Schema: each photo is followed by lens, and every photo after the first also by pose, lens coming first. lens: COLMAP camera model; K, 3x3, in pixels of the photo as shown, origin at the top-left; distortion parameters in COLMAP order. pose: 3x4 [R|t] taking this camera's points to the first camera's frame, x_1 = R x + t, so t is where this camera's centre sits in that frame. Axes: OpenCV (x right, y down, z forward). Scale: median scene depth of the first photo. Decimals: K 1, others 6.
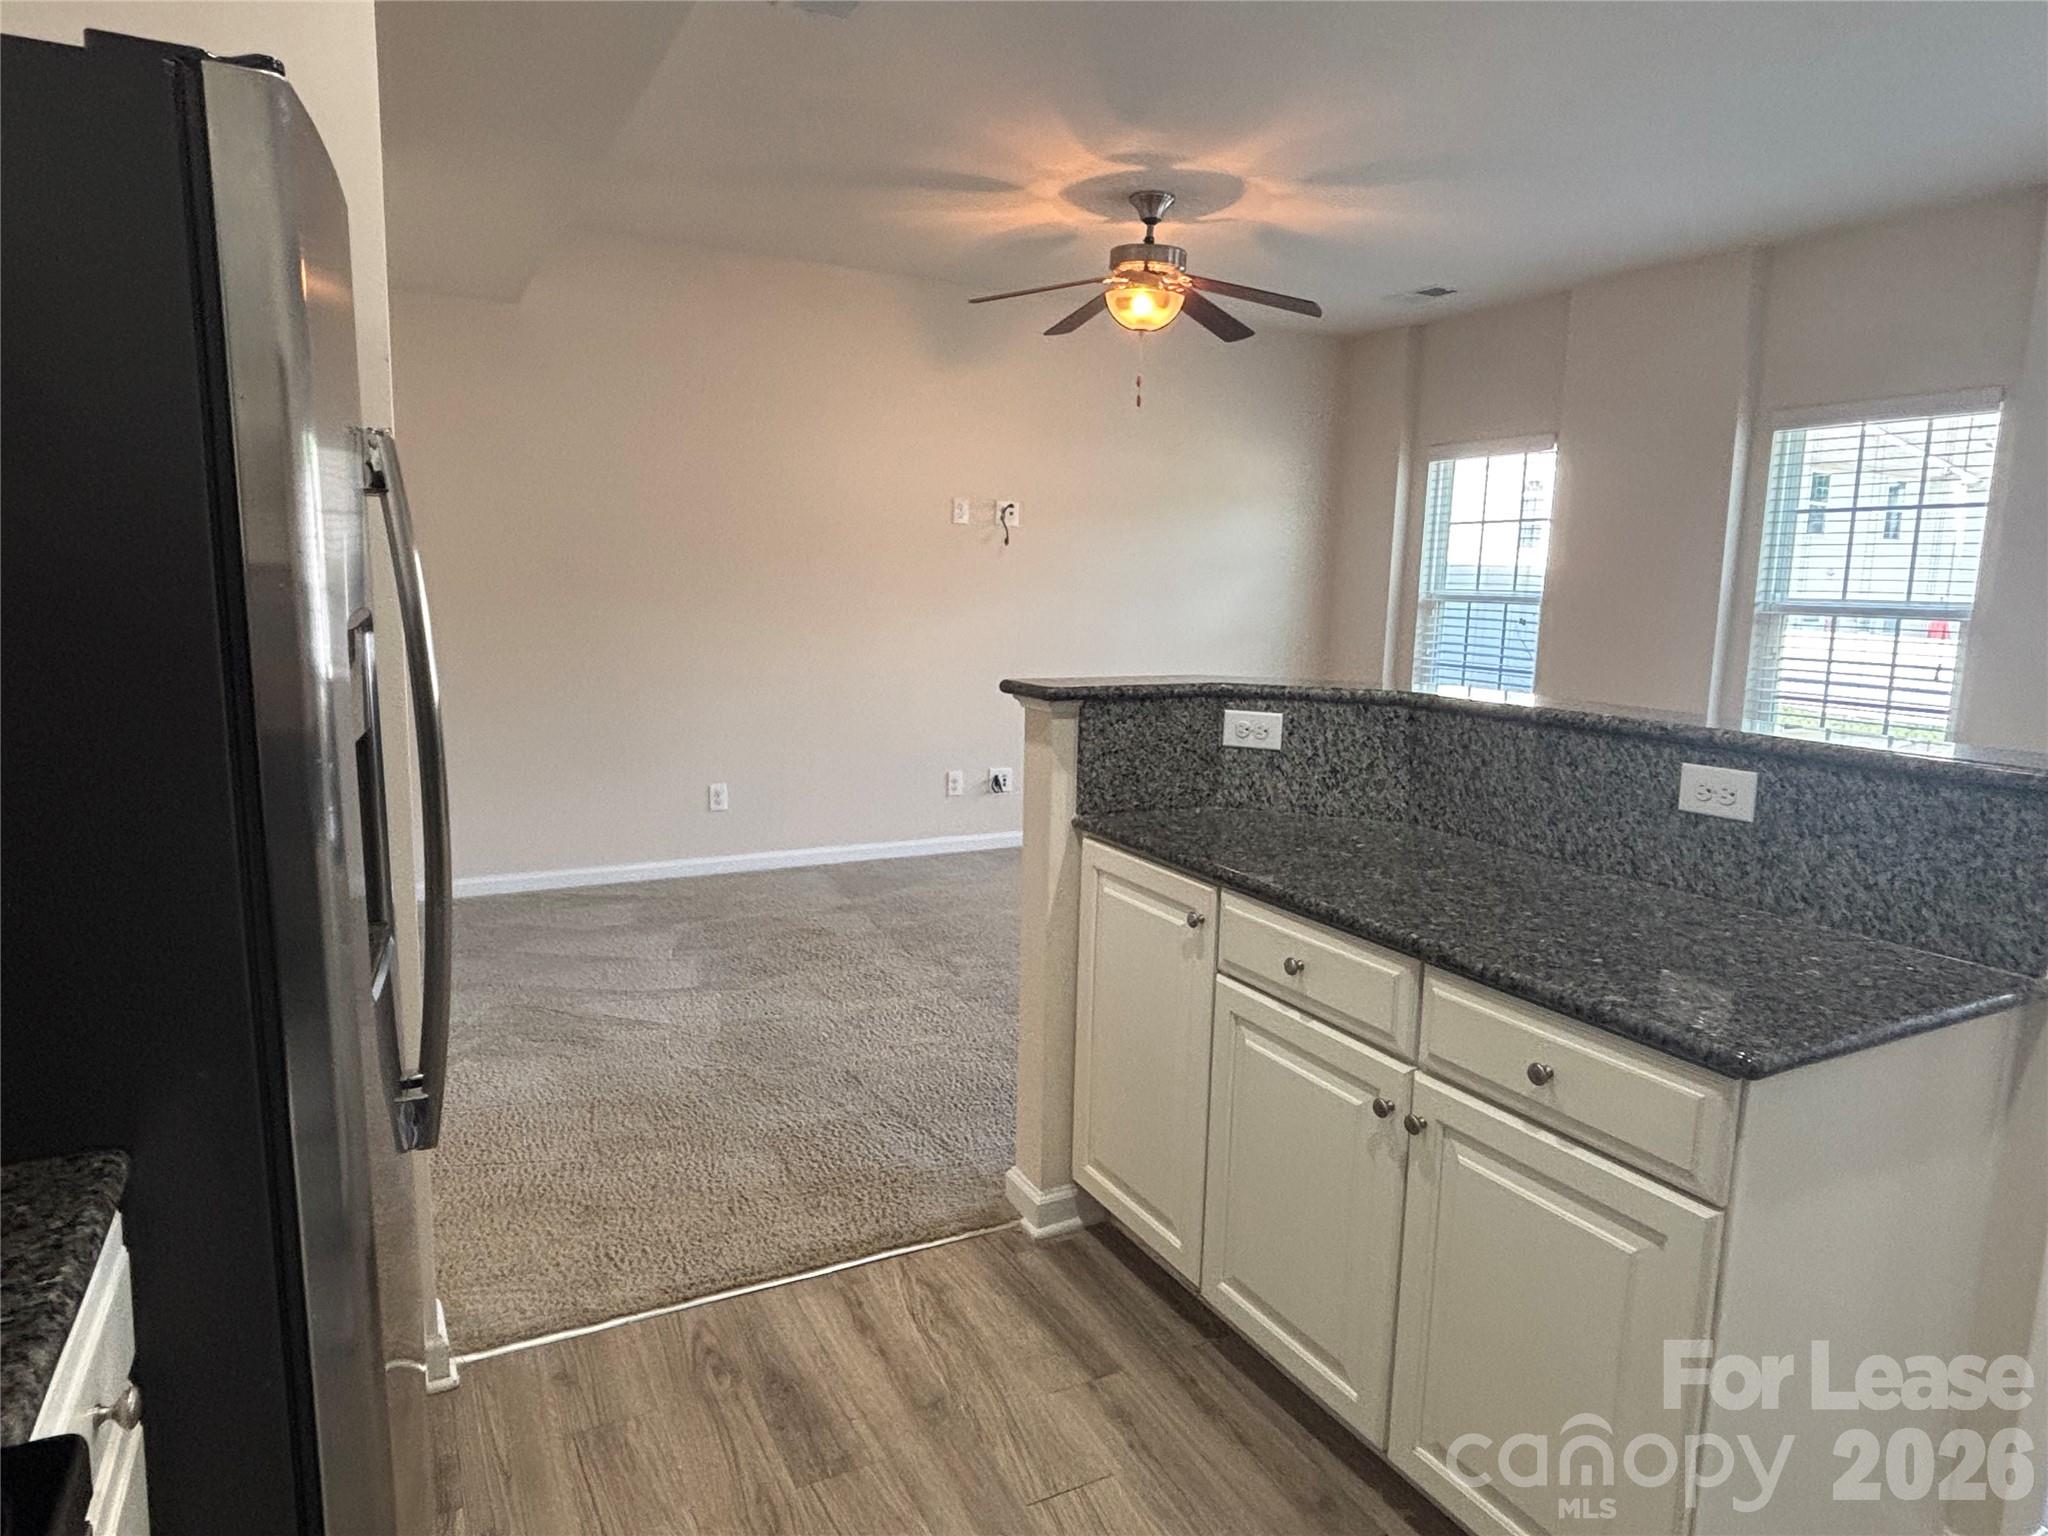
lens RADIAL K [[1226.0, 0, 1022.3], [0, 1226.0, 758.6], [0, 0, 1]] dist [0.006439, -0.006957]
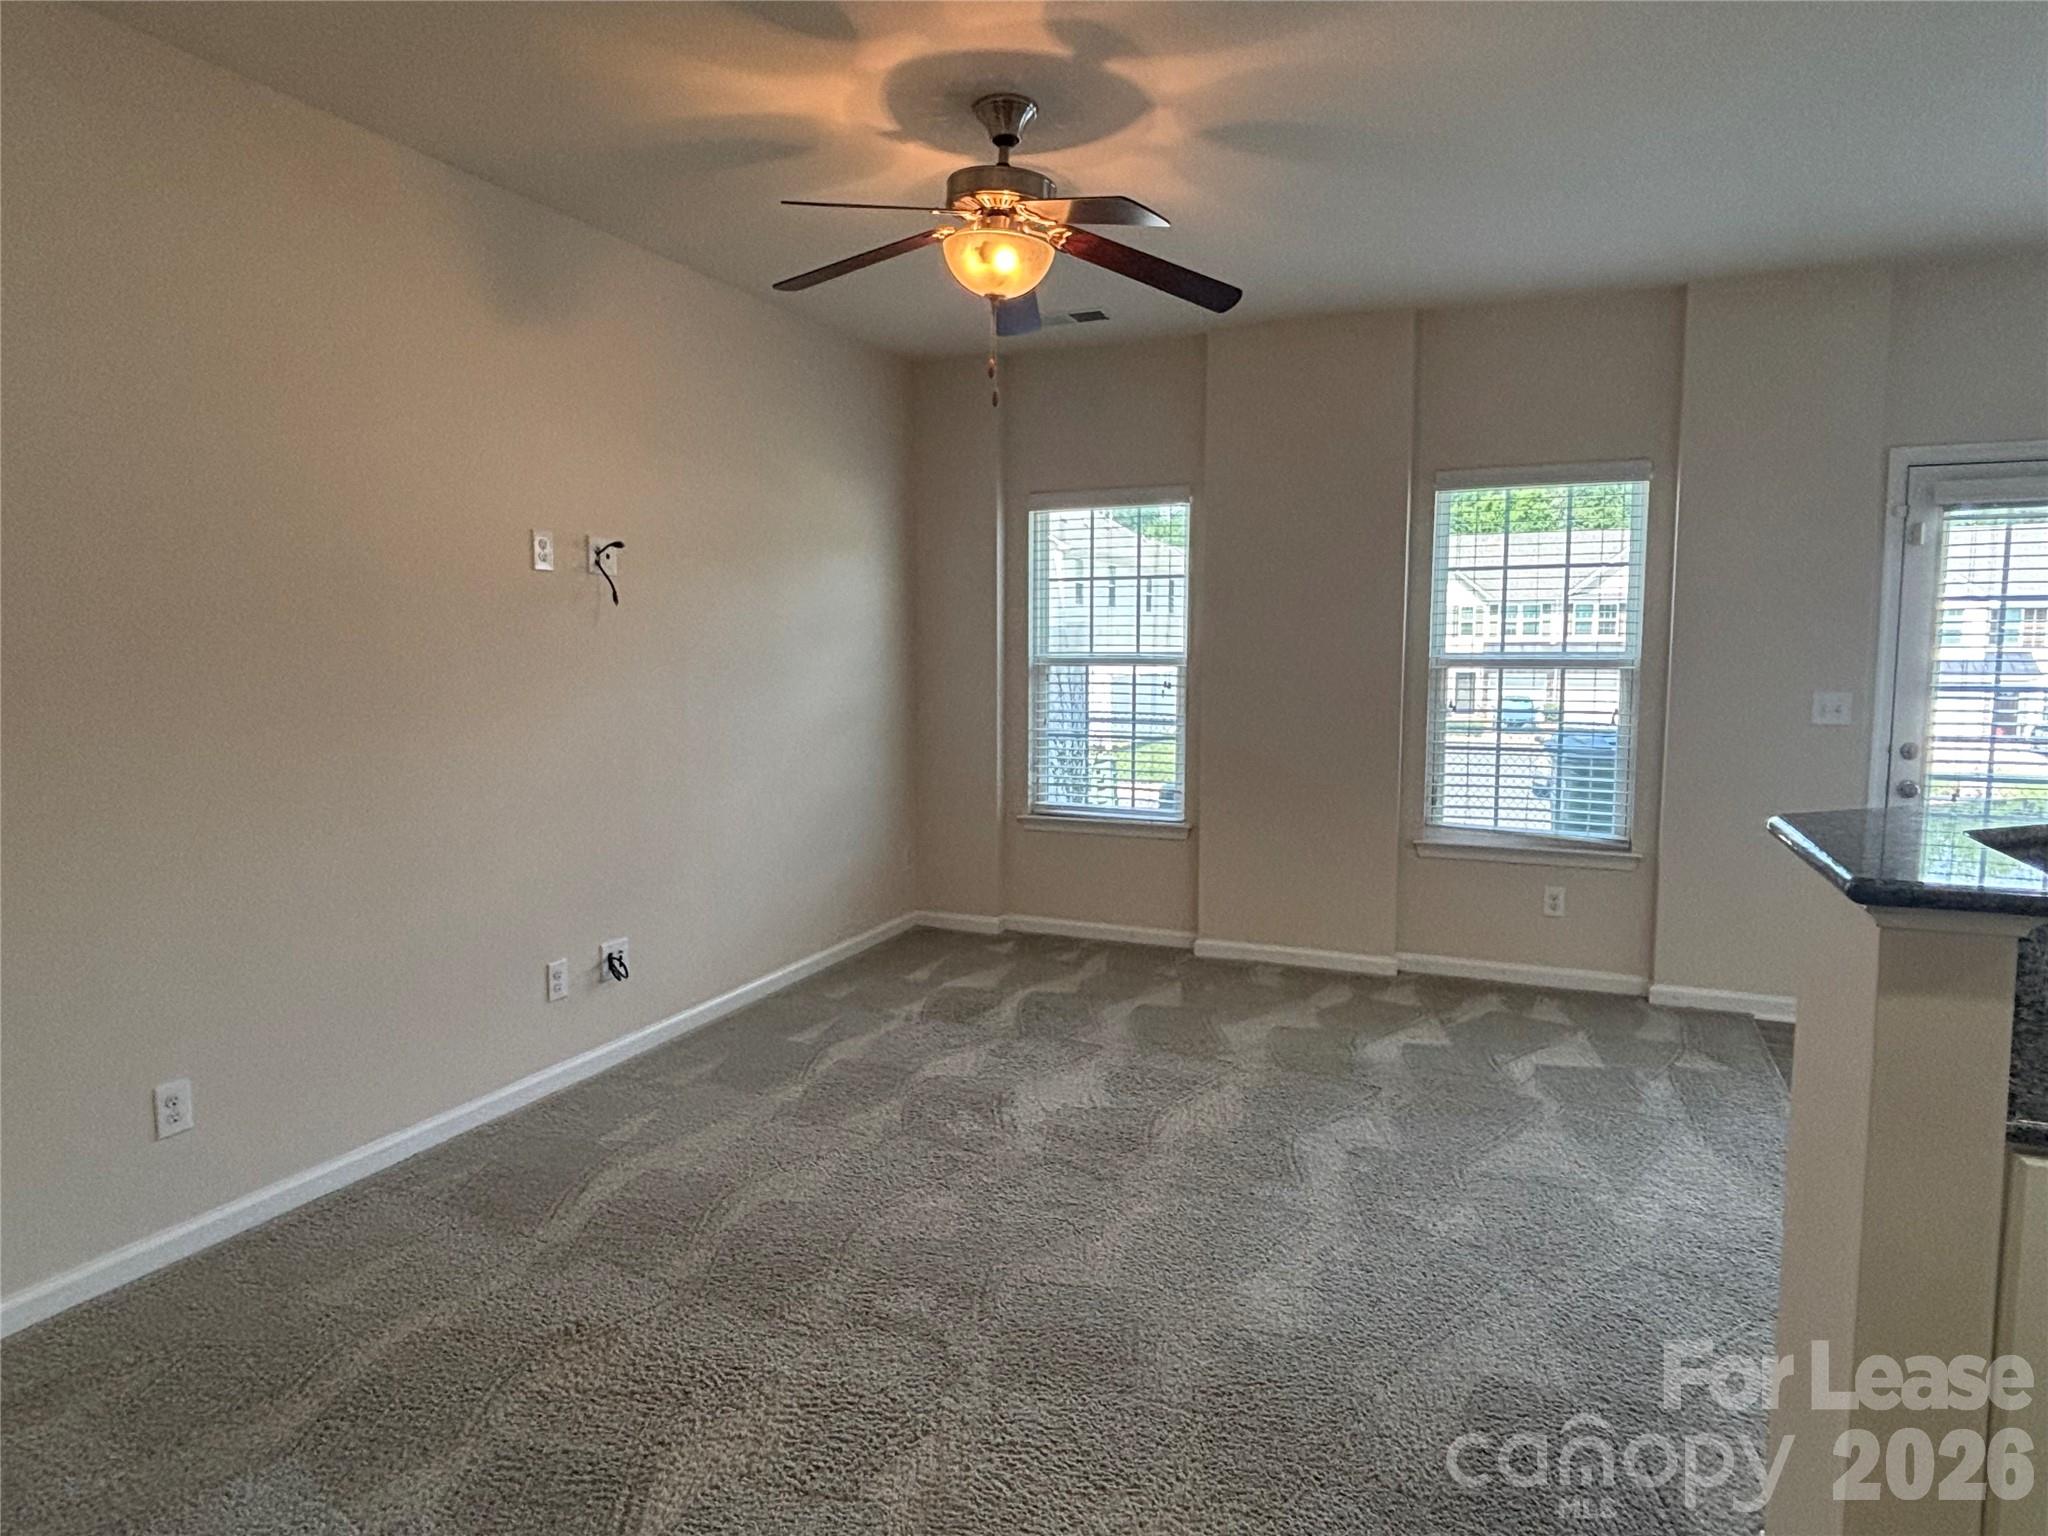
lens RADIAL K [[1226.0, 0, 1012.8], [0, 1226.0, 751.2], [0, 0, 1]] dist [0.006439, -0.006957]
pose [[0.781278, -0.078891, 0.619178, -0.594426], [0.109401, 0.993932, -0.011403, -0.149293], [-0.614521, 0.076648, 0.785168, 0.818419]]
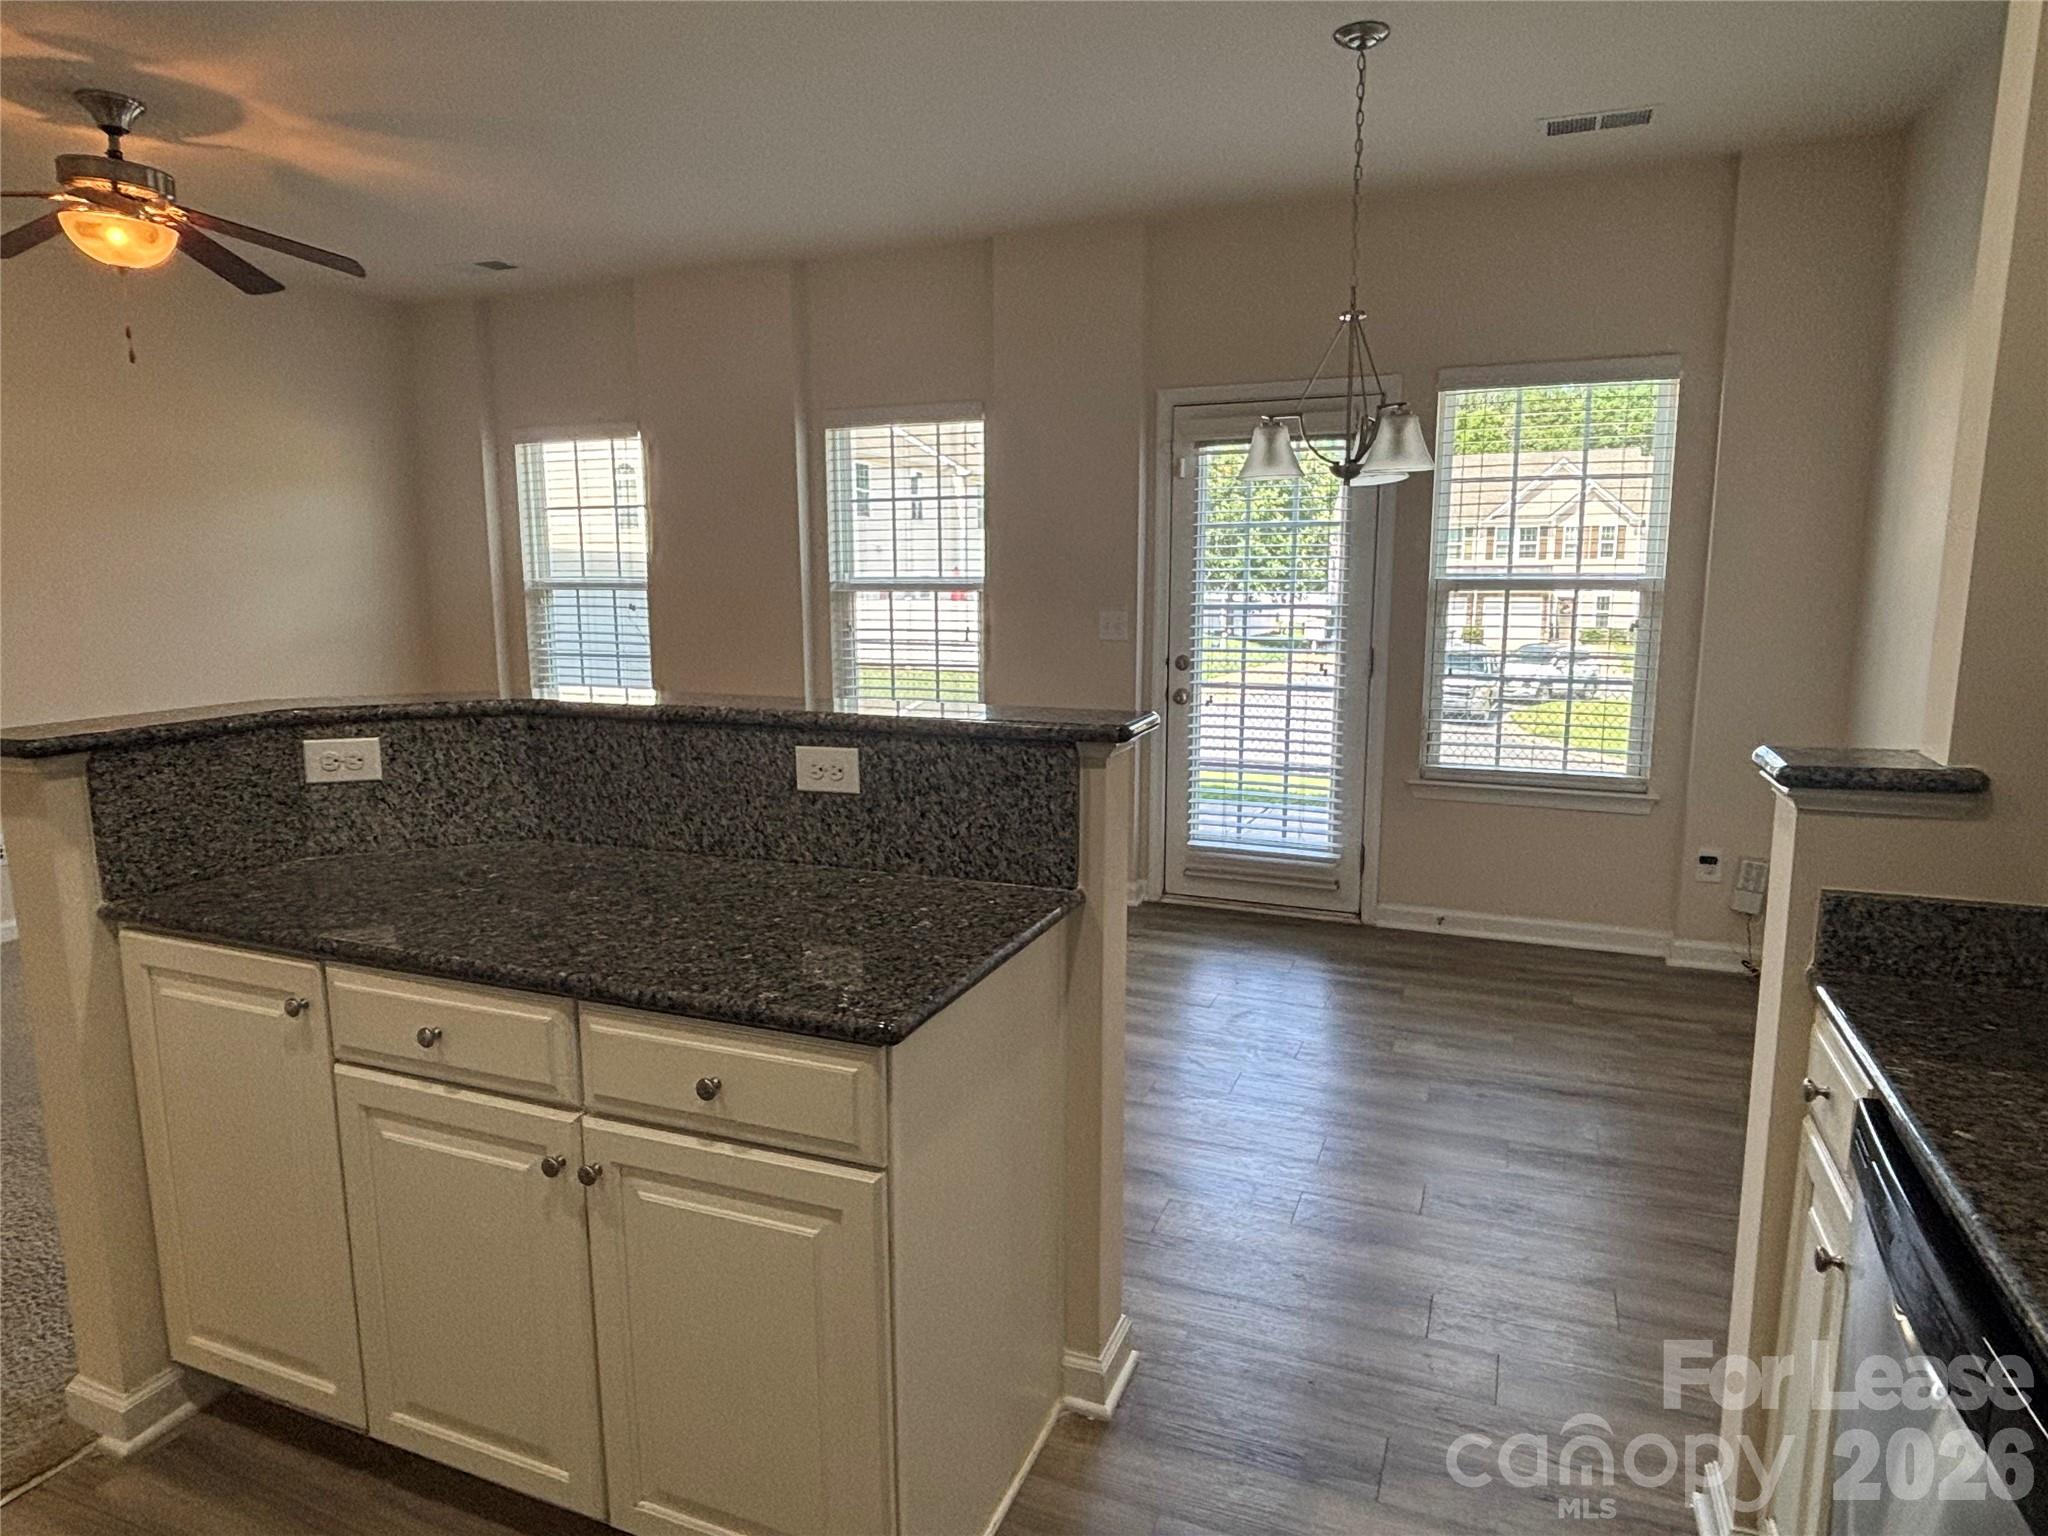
lens RADIAL K [[1226.0, 0, 1001.1], [0, 1226.0, 764.9], [0, 0, 1]] dist [0.006439, -0.006957]
pose [[0.779739, -0.127139, 0.613061, 0.021595], [0.115249, 0.991580, 0.059055, -0.018407], [-0.615407, 0.024607, 0.787826, 0.048502]]
